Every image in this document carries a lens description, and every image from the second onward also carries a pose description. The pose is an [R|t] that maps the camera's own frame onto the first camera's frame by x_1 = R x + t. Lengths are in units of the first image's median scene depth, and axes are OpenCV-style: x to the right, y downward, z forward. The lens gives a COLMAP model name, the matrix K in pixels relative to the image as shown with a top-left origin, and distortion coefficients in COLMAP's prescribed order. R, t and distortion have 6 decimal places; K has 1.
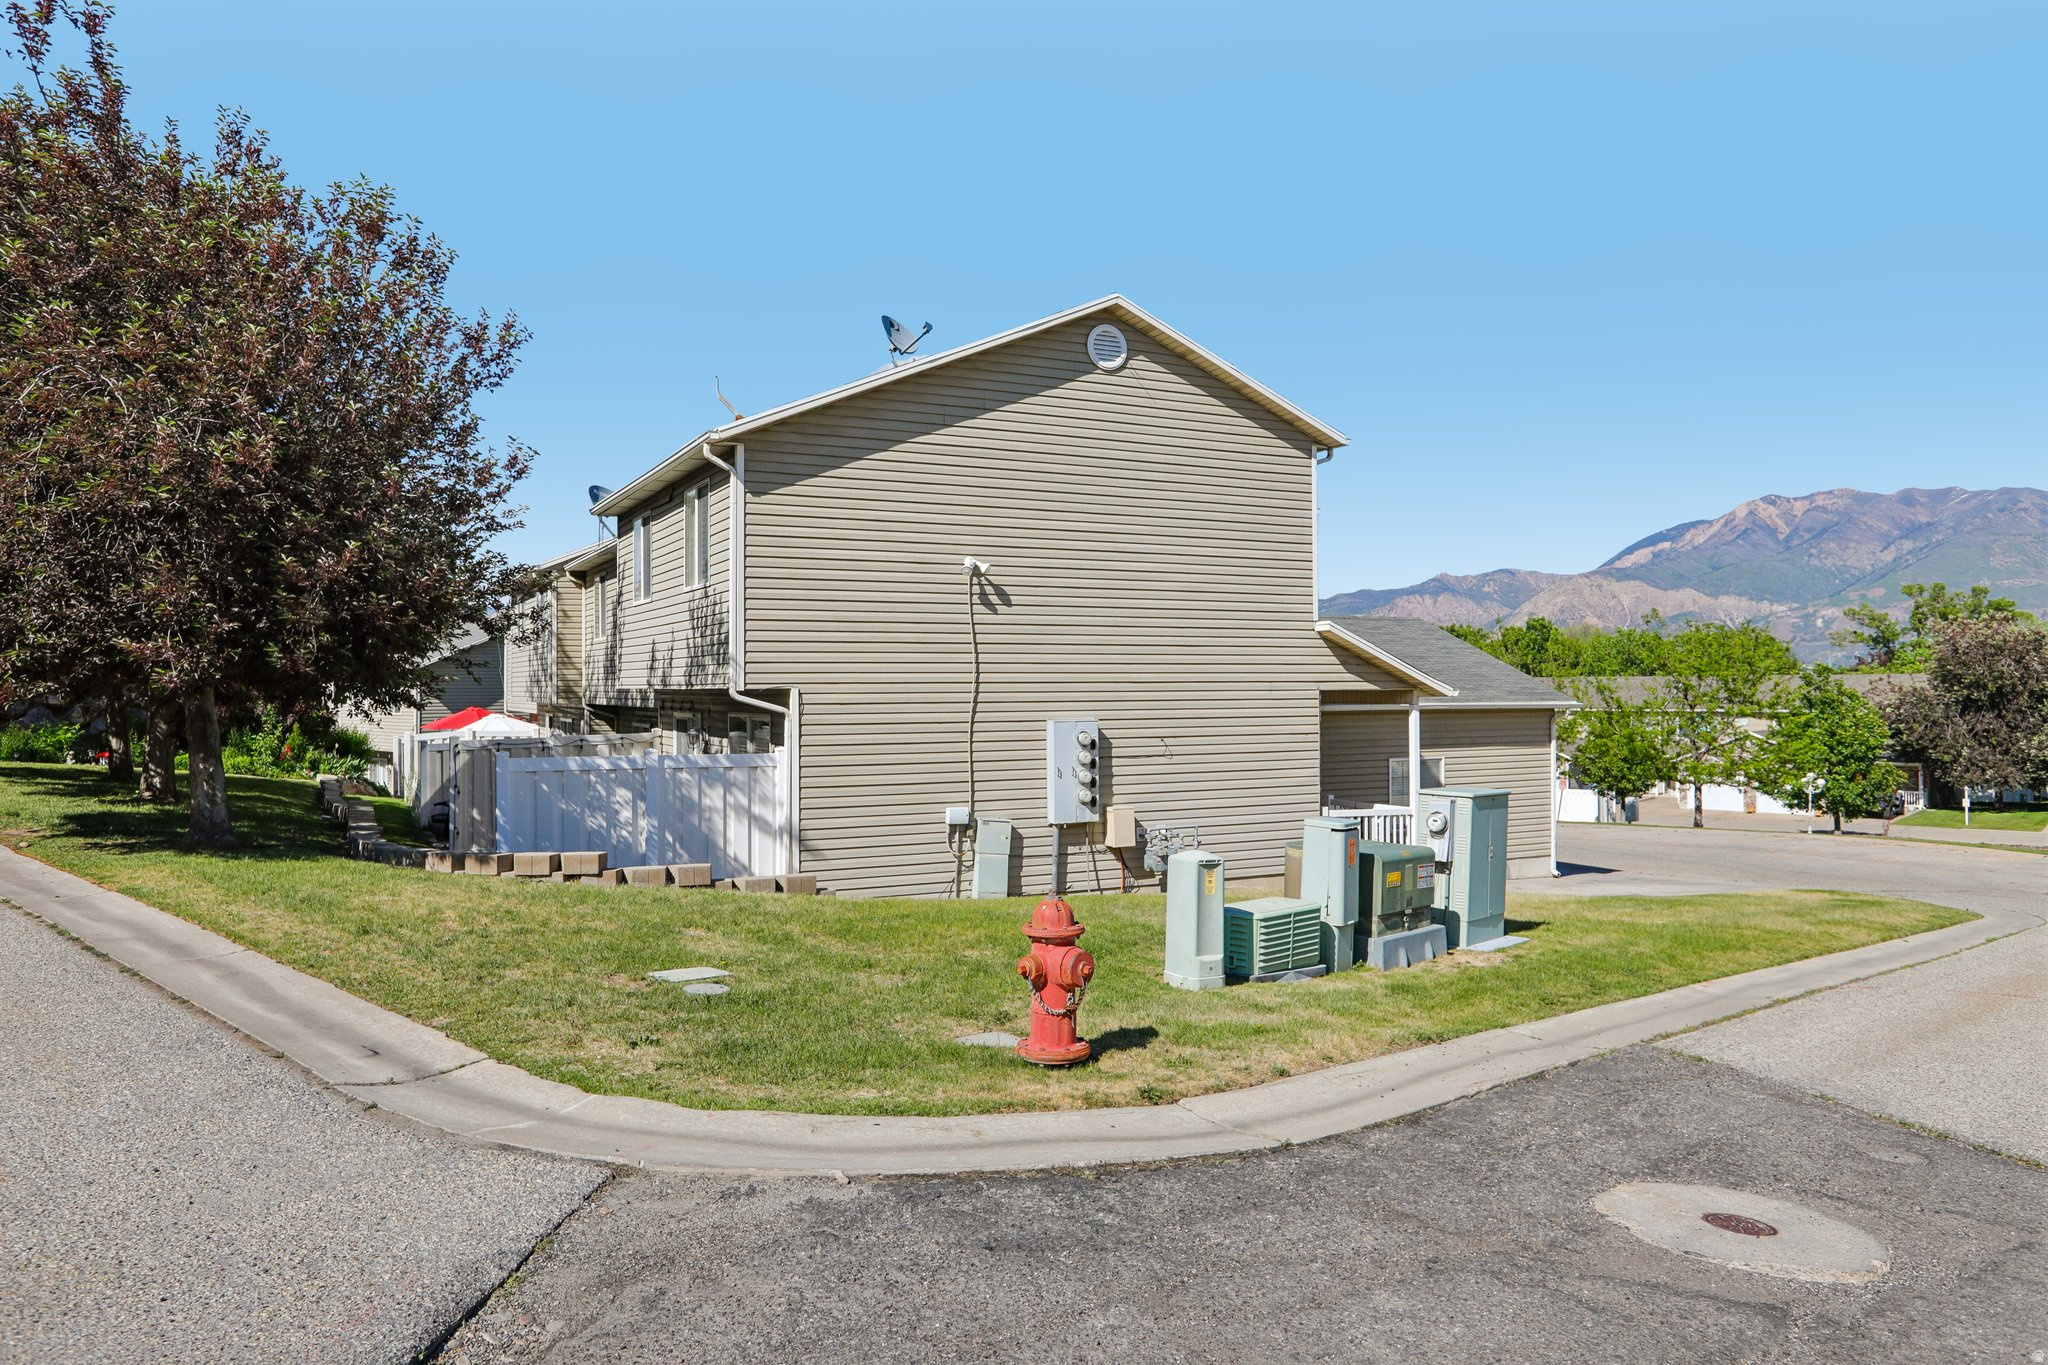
lens RADIAL K [[1362.5, 0, 1024.0], [0, 1362.5, 682.5], [0, 0, 1]] dist [-0.029373, 0.055710]
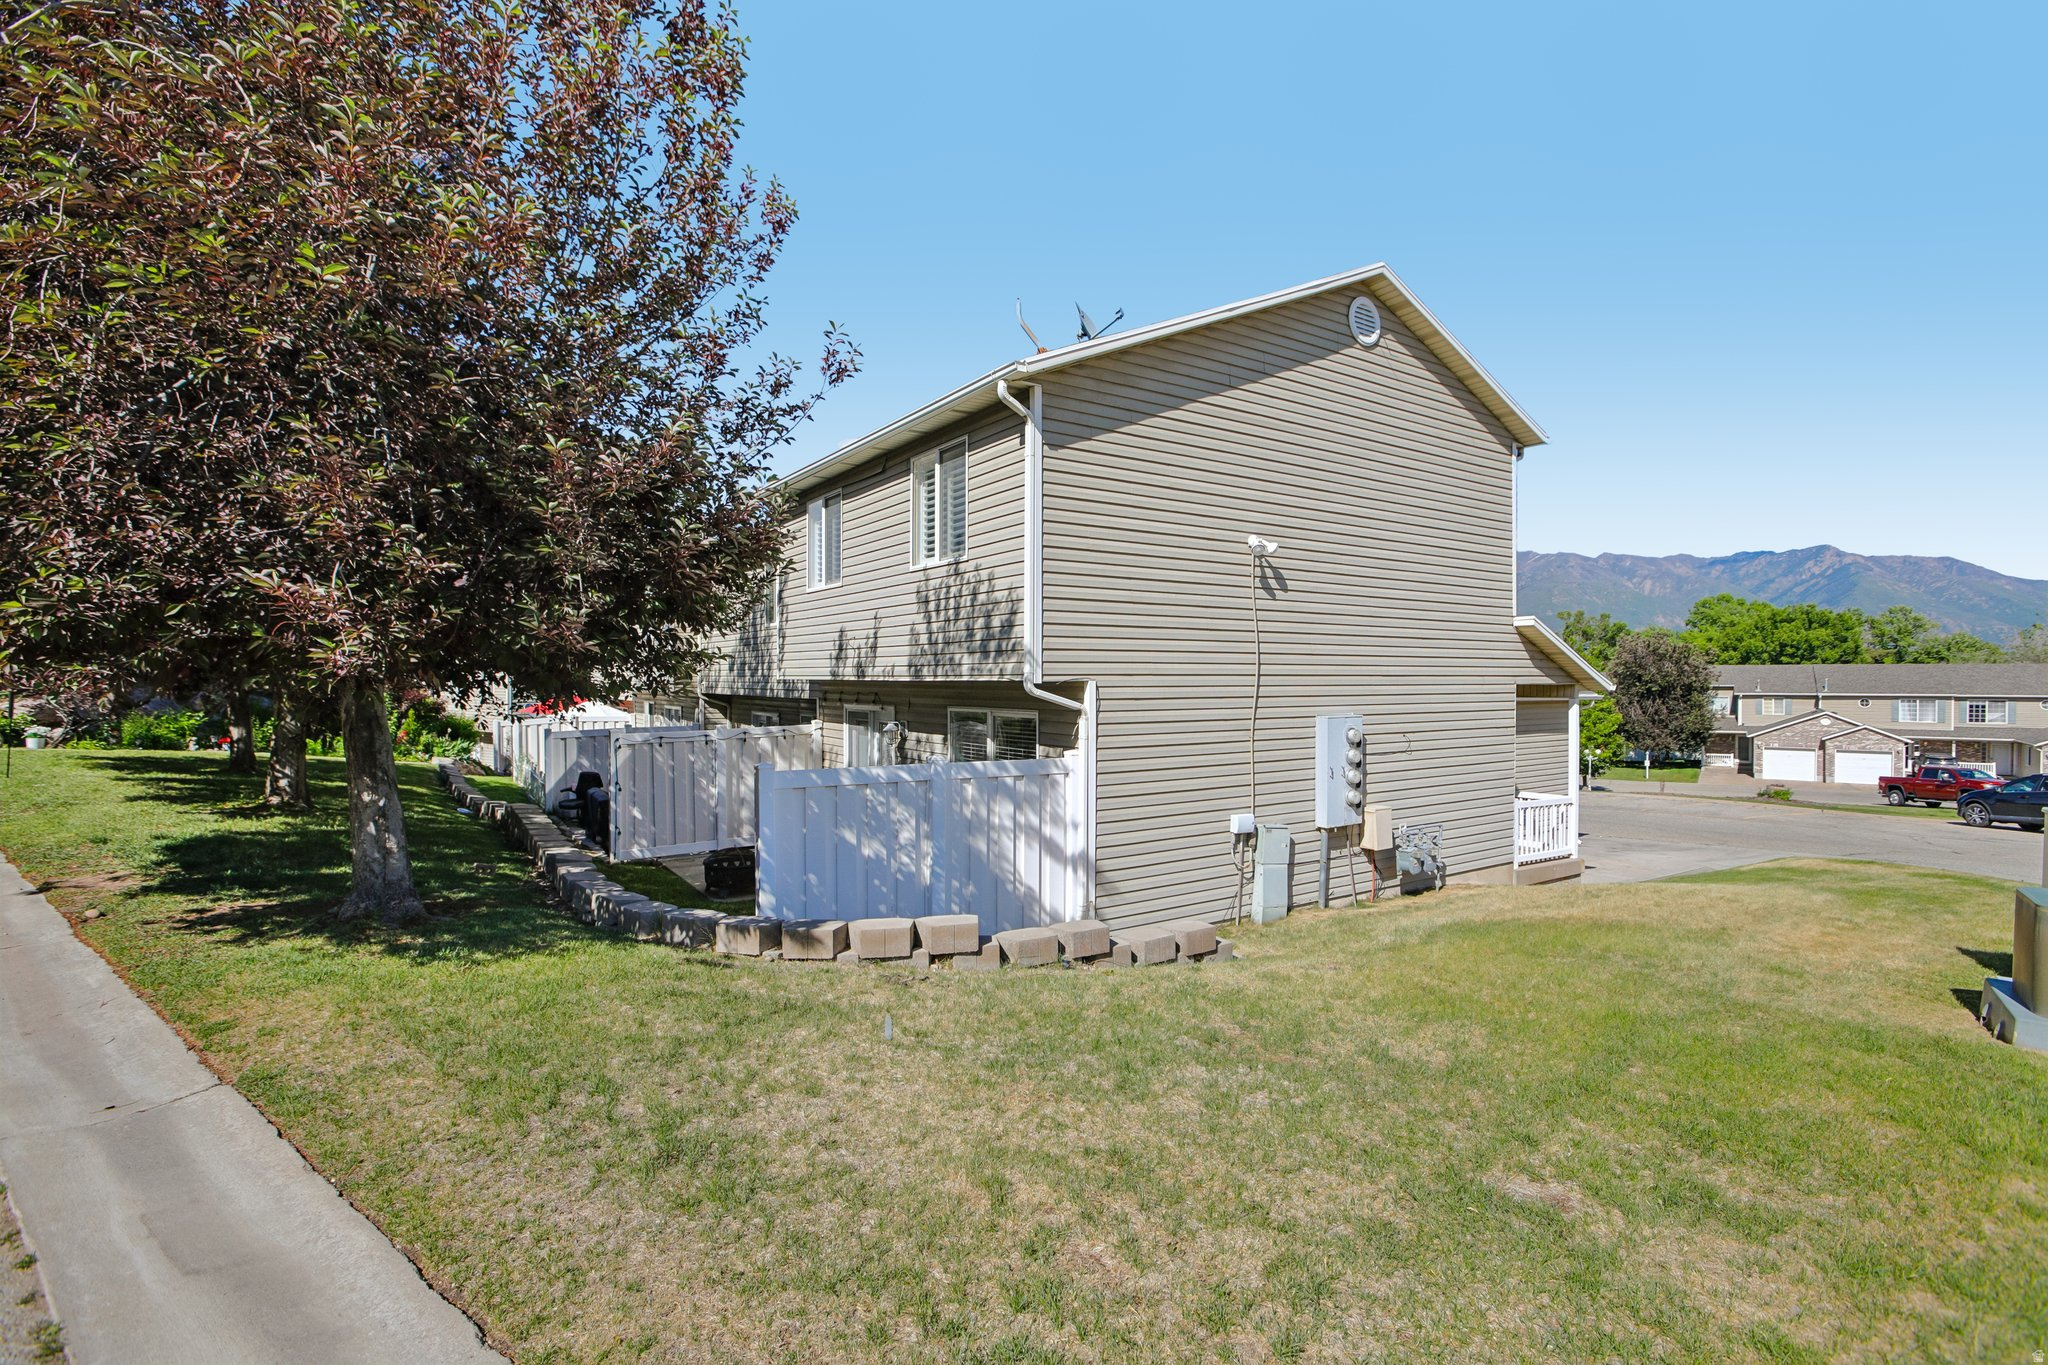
lens RADIAL K [[955.7, 0, 1029.6], [0, 955.7, 688.9], [0, 0, 1]] dist [-0.049230, 0.015718]
pose [[0.993391, 0.003310, 0.114735, -0.249689], [-0.004936, 0.999891, 0.013891, 0.001111], [-0.114677, -0.014365, 0.993299, 0.378953]]
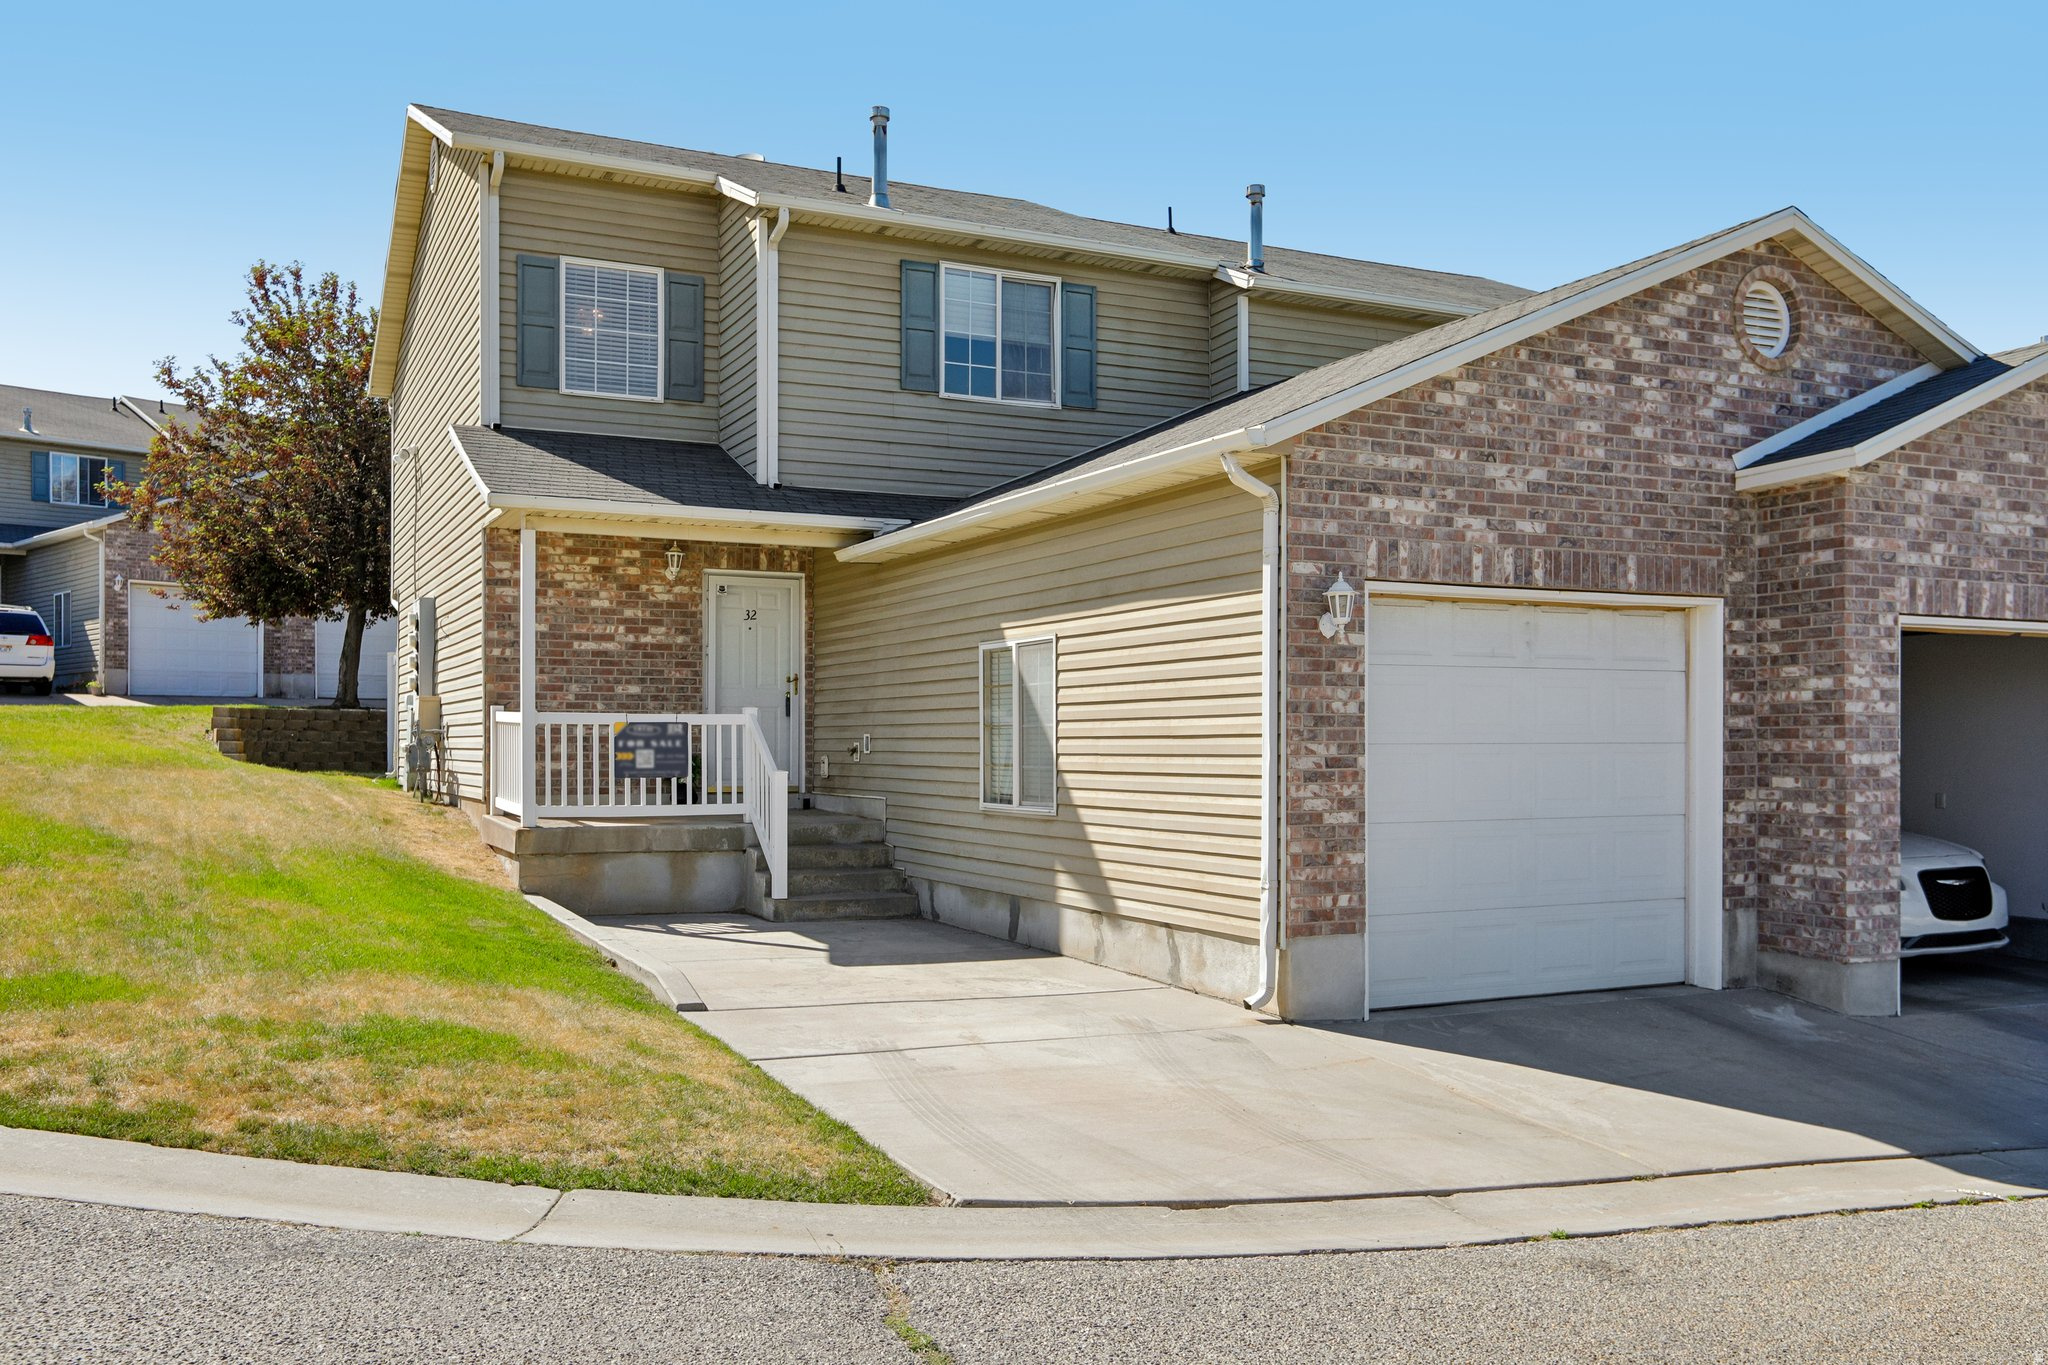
lens RADIAL K [[1706.2, 0, 1024.0], [0, 1706.2, 730.3], [0, 0, 1]] dist [-0.033060, 0.078169]
pose [[-0.023431, -0.003902, -0.999718, 1.157280], [0.004623, 0.999981, -0.004011, 0.120715], [0.999715, -0.004715, -0.023413, 1.430490]]
